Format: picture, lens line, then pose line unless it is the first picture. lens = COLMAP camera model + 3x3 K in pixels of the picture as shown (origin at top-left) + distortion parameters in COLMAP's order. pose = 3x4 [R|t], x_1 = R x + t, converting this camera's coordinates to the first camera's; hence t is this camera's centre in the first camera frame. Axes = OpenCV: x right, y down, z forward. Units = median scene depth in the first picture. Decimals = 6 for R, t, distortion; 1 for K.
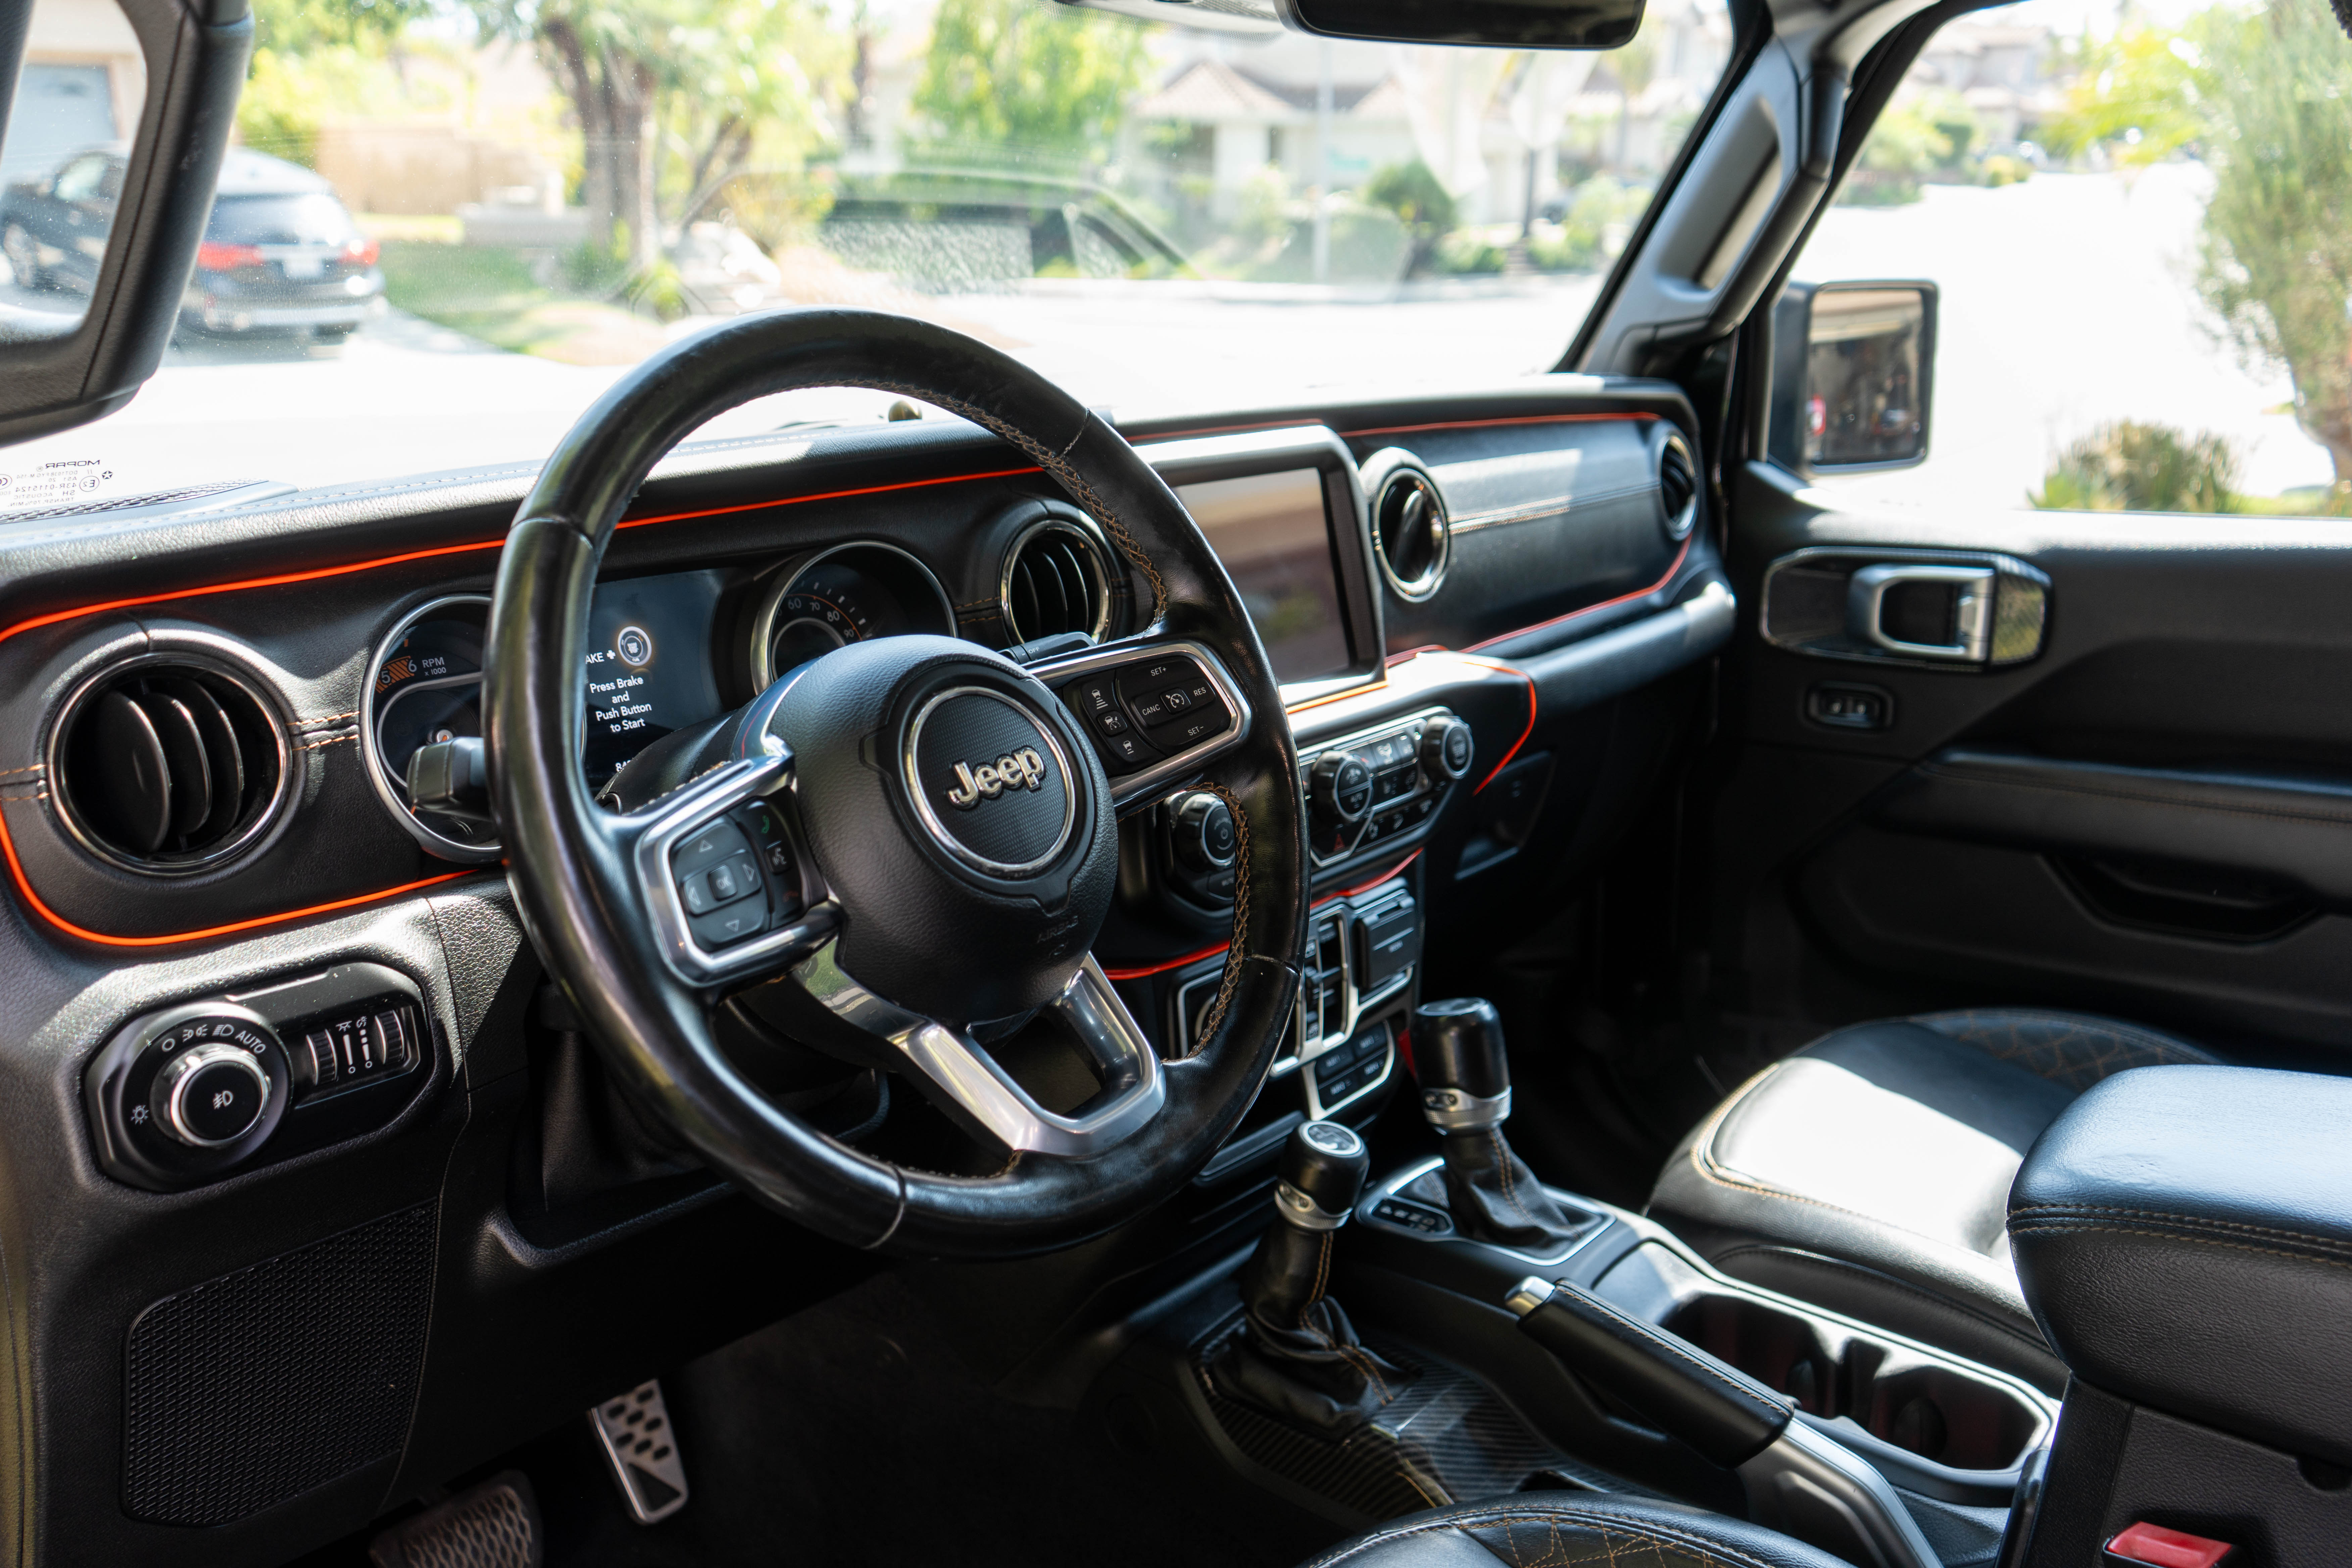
lens RADIAL K [[1851.0, 0, 1165.3], [0, 1851.0, 775.5], [0, 0, 1]] dist [-0.004237, -0.004940]
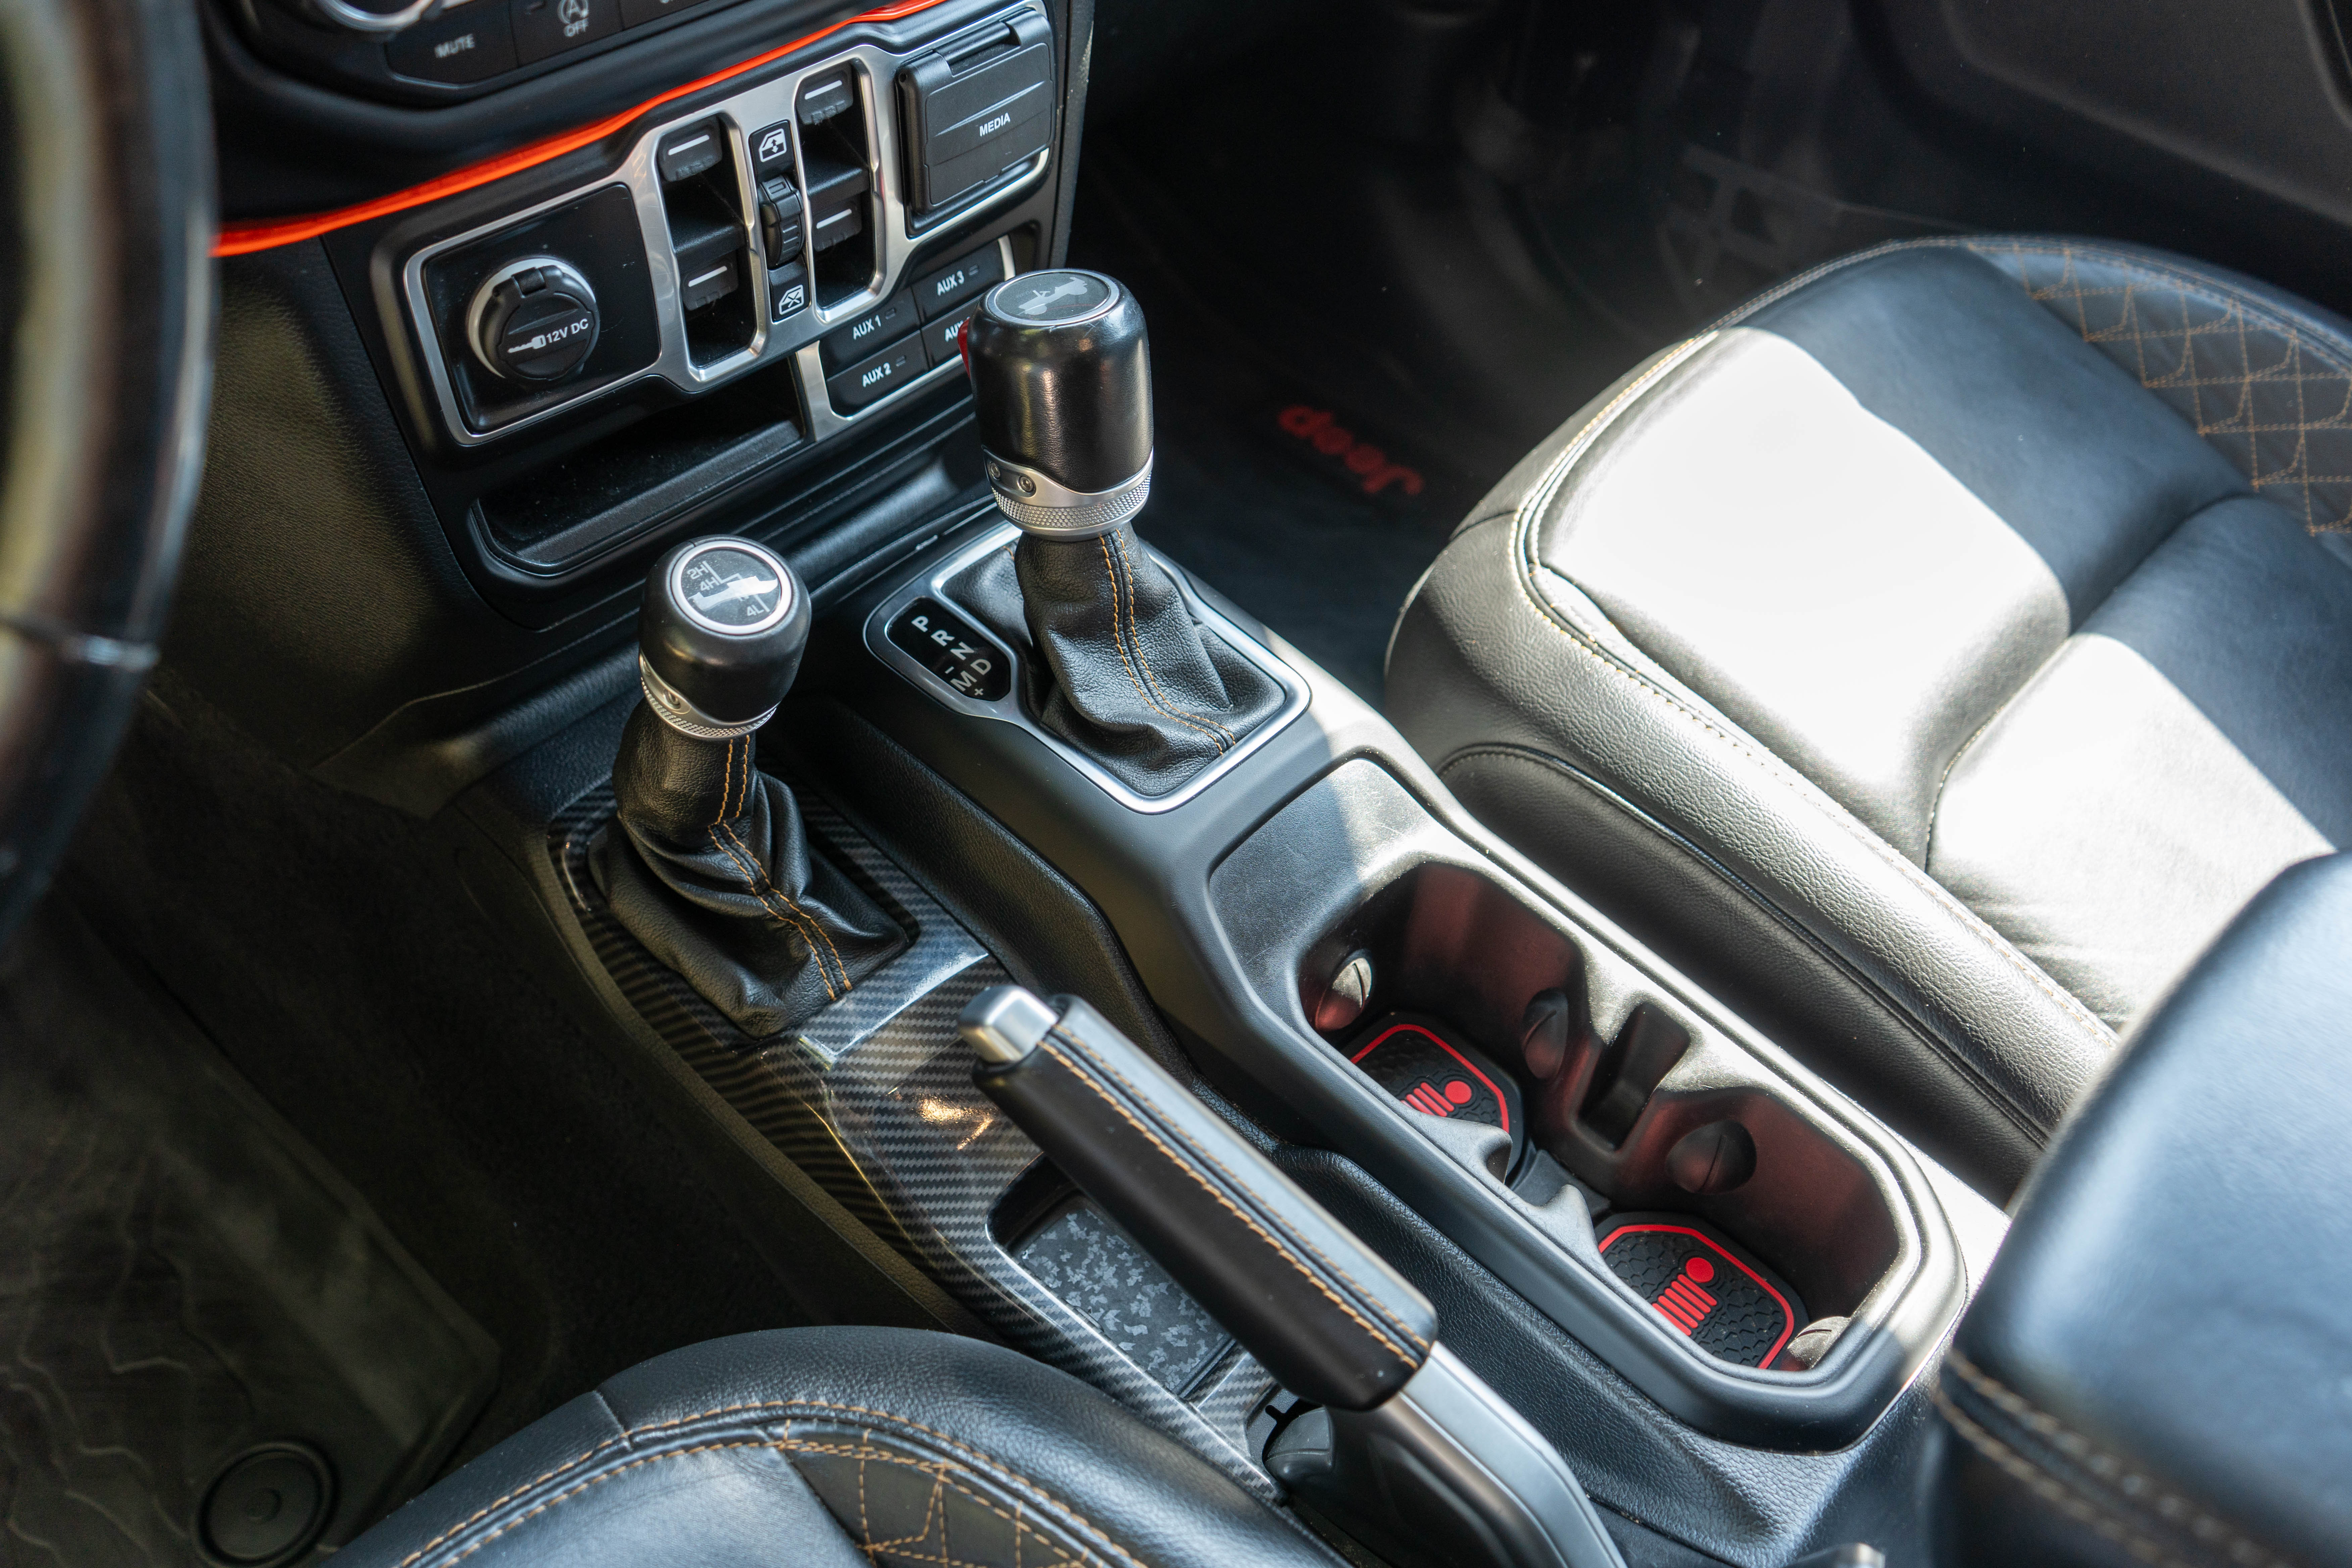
lens RADIAL K [[1945.7, 0, 1176.0], [0, 1945.7, 784.0], [0, 0, 1]] dist [0.022987, 0.000430]
pose [[0.993759, 0.099150, 0.051115, 0.174814], [-0.110796, 0.824129, 0.555459, -0.063707], [0.012949, -0.557656, 0.829971, 0.491895]]
